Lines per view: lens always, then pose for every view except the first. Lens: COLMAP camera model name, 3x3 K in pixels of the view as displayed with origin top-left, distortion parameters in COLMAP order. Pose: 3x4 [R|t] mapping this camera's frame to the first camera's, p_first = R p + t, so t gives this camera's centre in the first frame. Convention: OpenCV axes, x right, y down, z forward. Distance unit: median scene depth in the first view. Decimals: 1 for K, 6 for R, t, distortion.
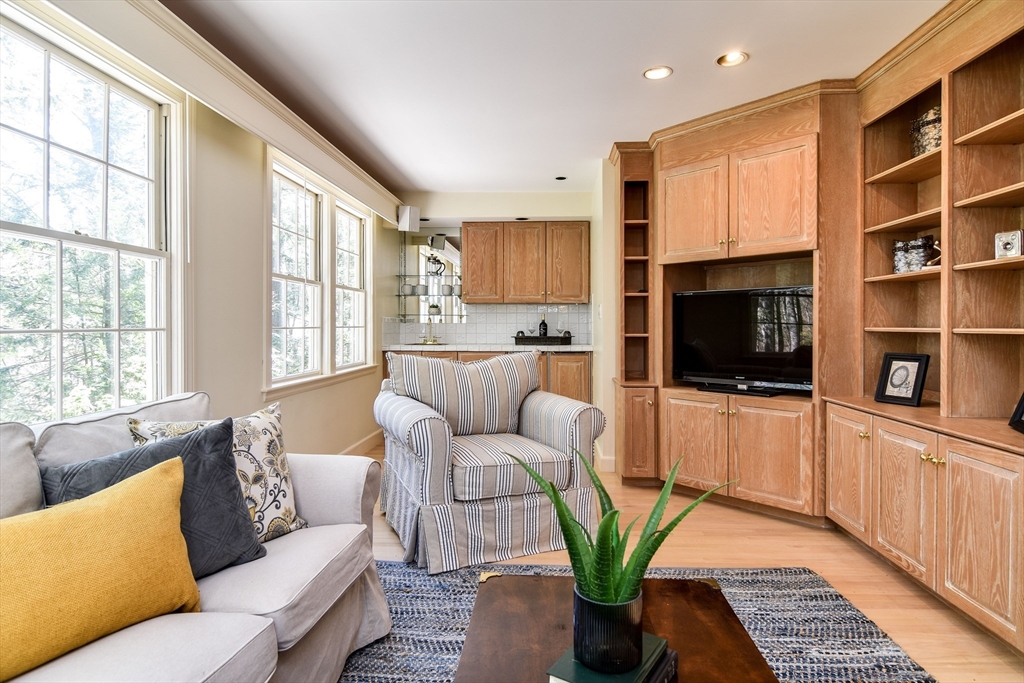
lens RADIAL K [[552.4, 0, 522.1], [0, 552.4, 334.9], [0, 0, 1]] dist [0.002895, -0.002158]
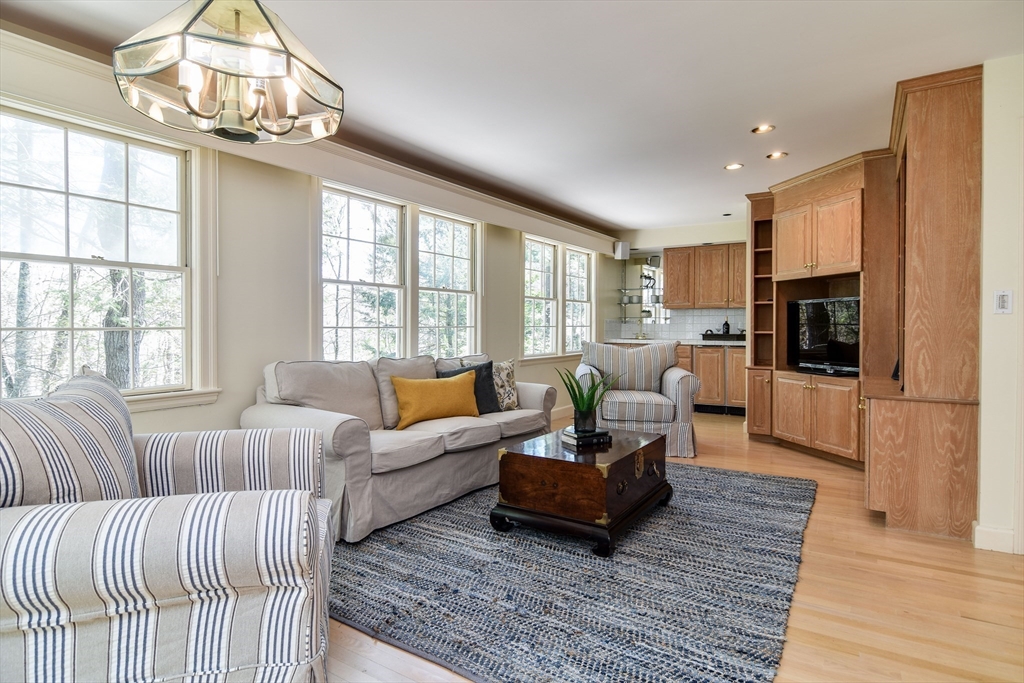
lens RADIAL K [[552.4, 0, 510.5], [0, 552.4, 338.0], [0, 0, 1]] dist [0.002895, -0.002158]
pose [[0.863108, 0.012610, -0.504862, 0.420047], [-0.010095, 0.999919, 0.007716, 0.011693], [0.504918, -0.001563, 0.863166, -0.587747]]
